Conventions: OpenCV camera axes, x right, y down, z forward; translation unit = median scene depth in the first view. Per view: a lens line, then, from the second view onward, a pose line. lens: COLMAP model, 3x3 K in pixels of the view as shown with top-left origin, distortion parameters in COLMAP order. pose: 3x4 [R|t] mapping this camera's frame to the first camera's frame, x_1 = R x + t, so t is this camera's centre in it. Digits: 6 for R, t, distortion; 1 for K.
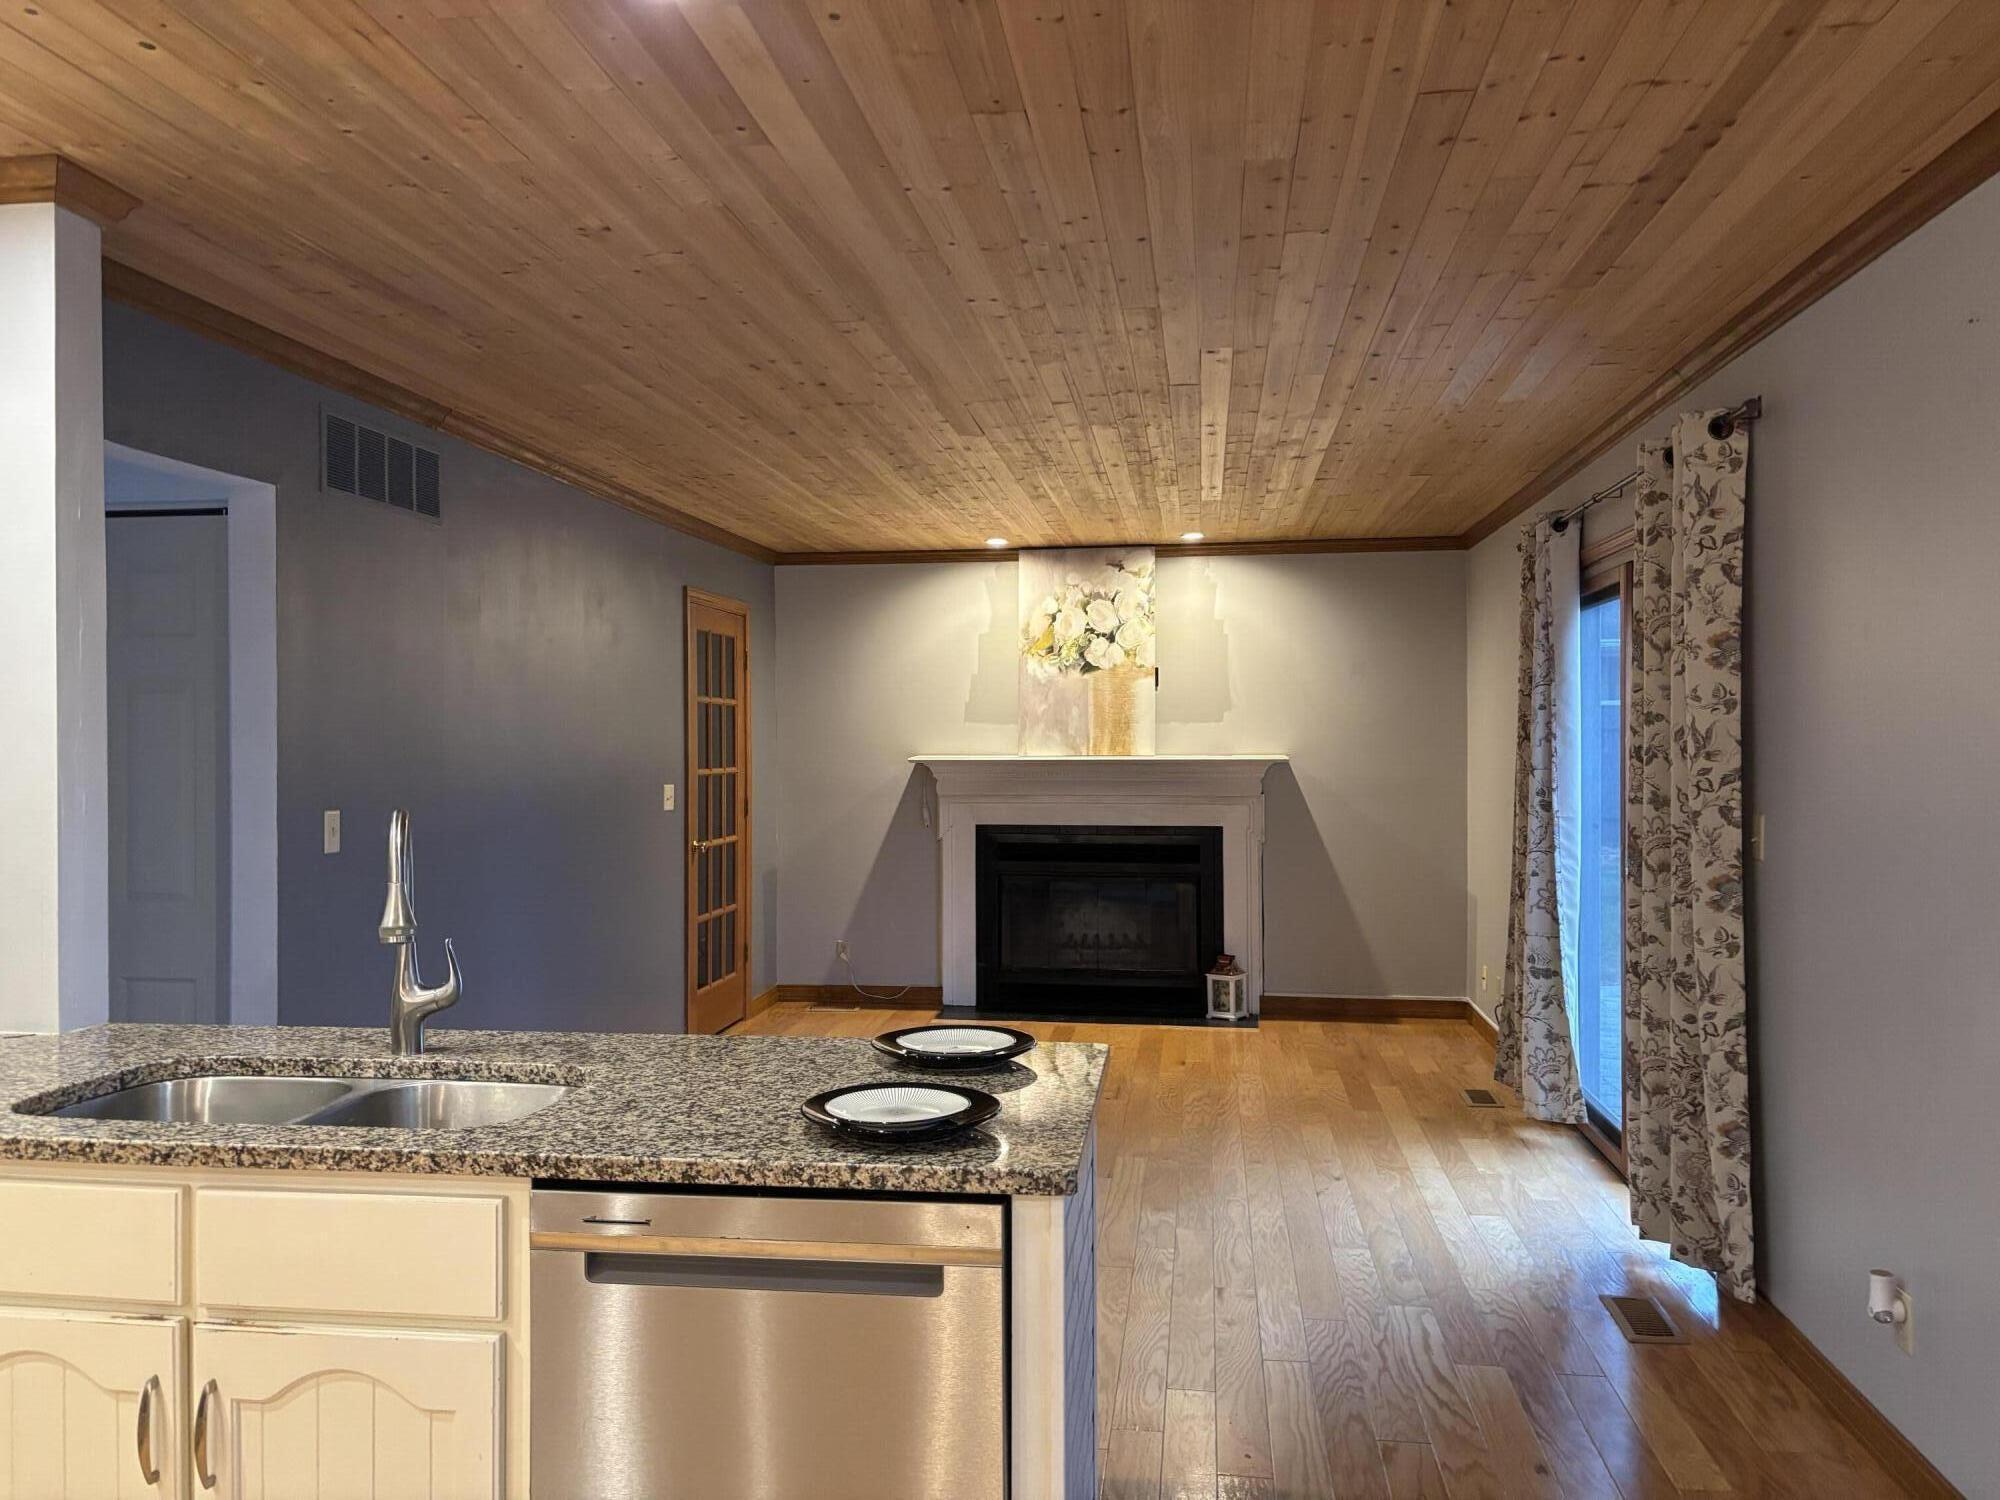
lens RADIAL K [[1503.9, 0, 1002.8], [0, 1503.9, 752.5], [0, 0, 1]] dist [0.026437, -0.035940]
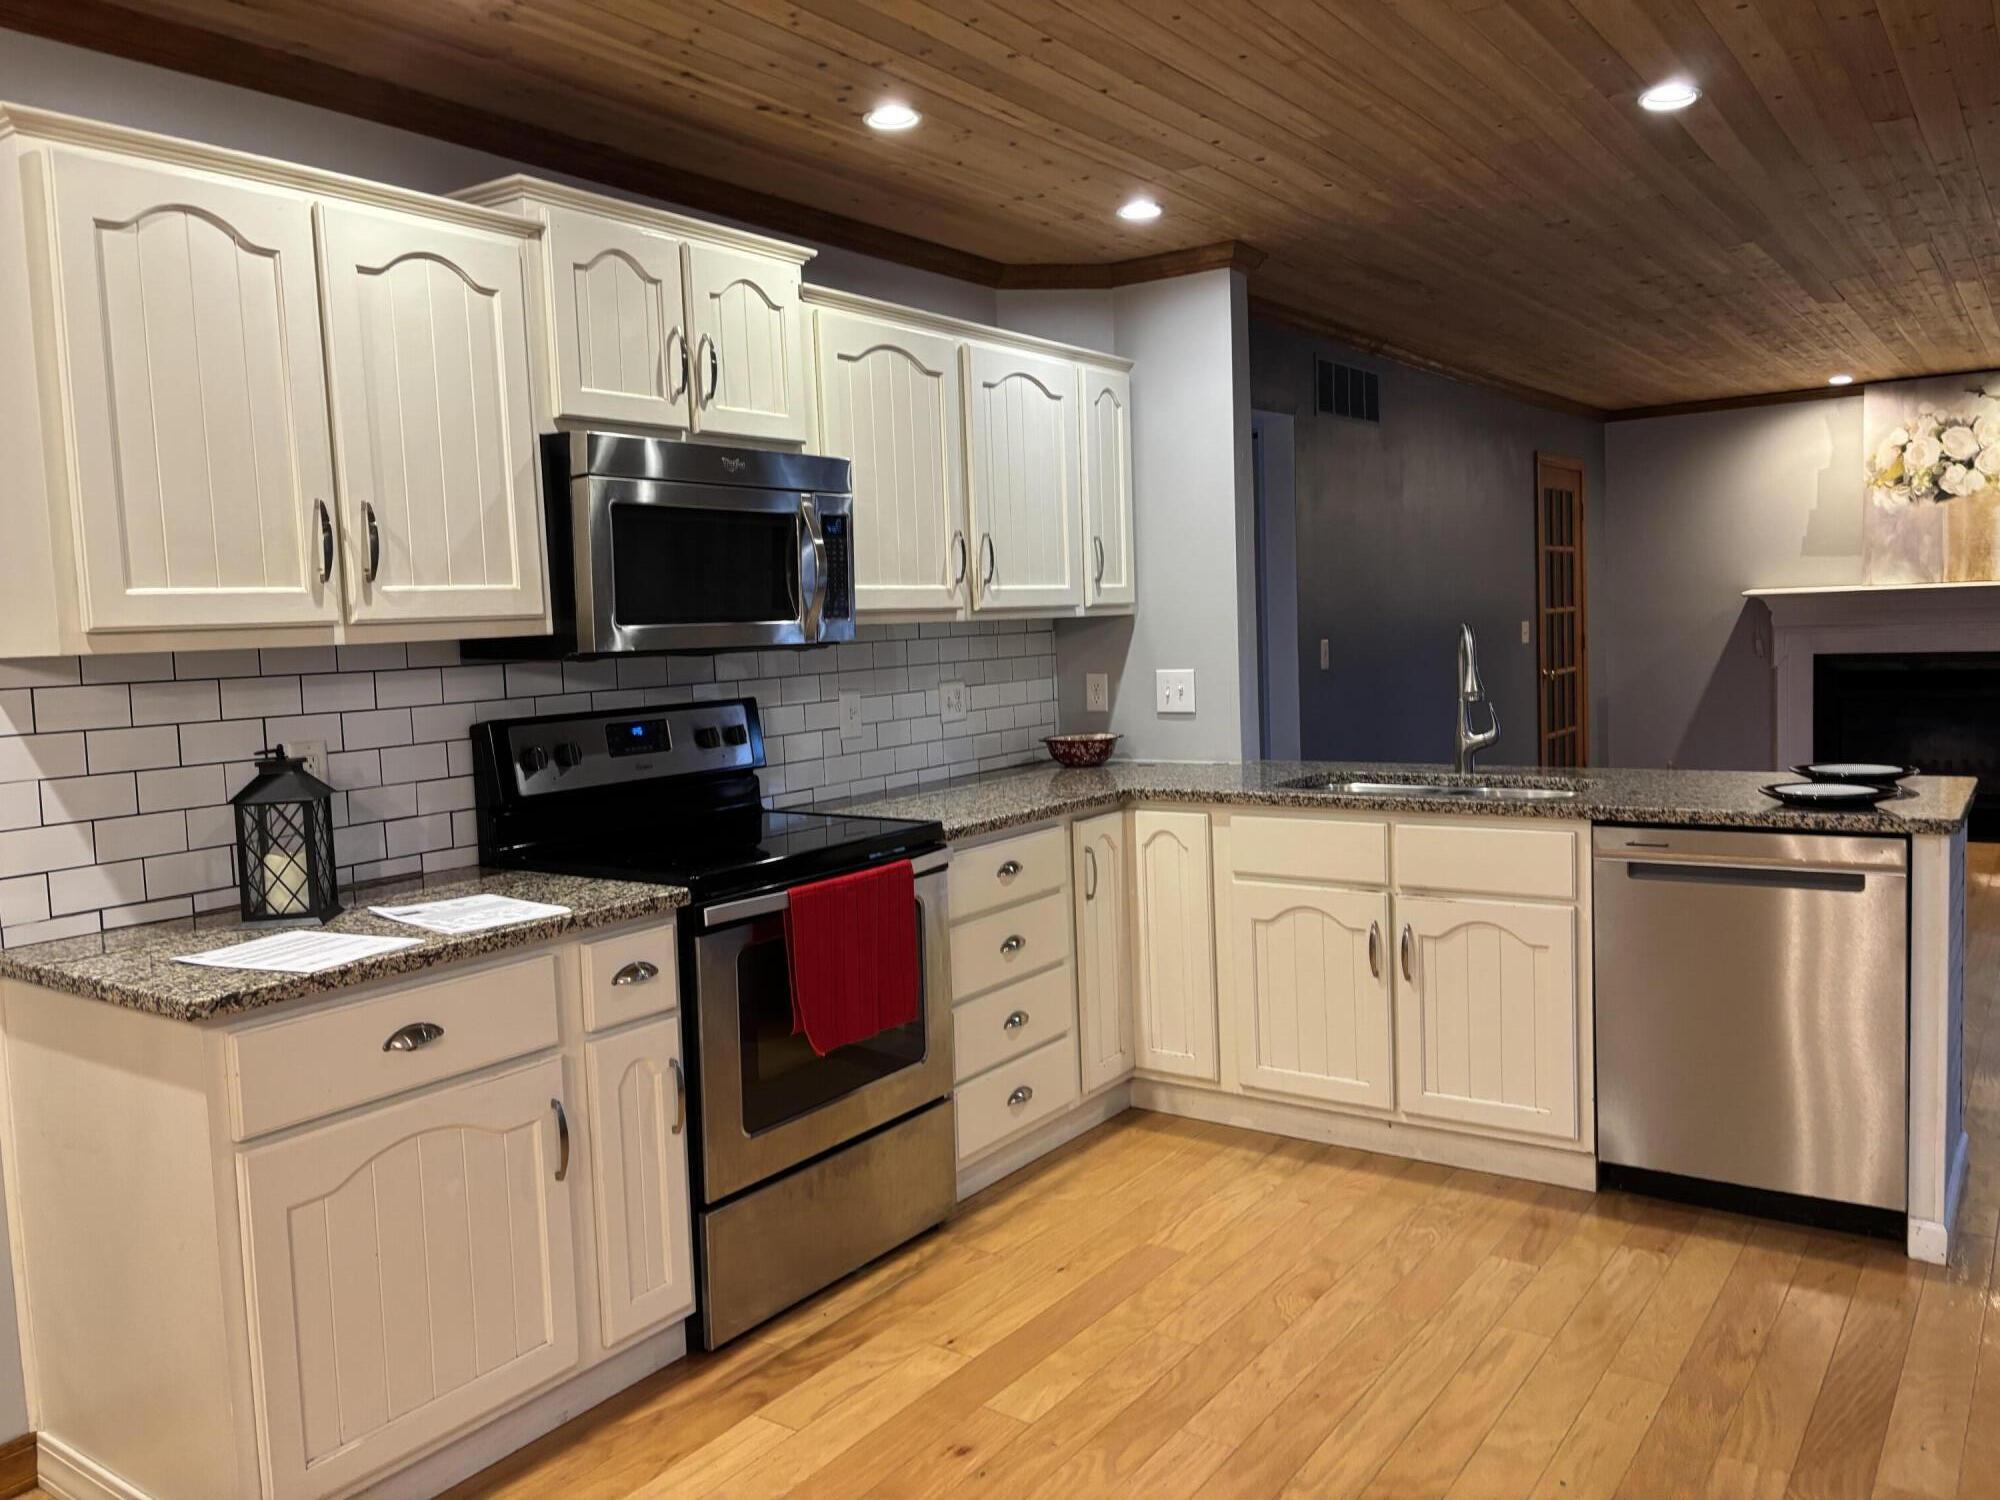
lens RADIAL K [[1503.9, 0, 989.8], [0, 1503.9, 730.8], [0, 0, 1]] dist [0.026437, -0.035940]
pose [[0.878810, 0.002043, -0.477168, -0.032418], [0.036404, 0.996789, 0.071315, 0.008836], [0.475782, -0.080044, 0.875914, -0.322043]]
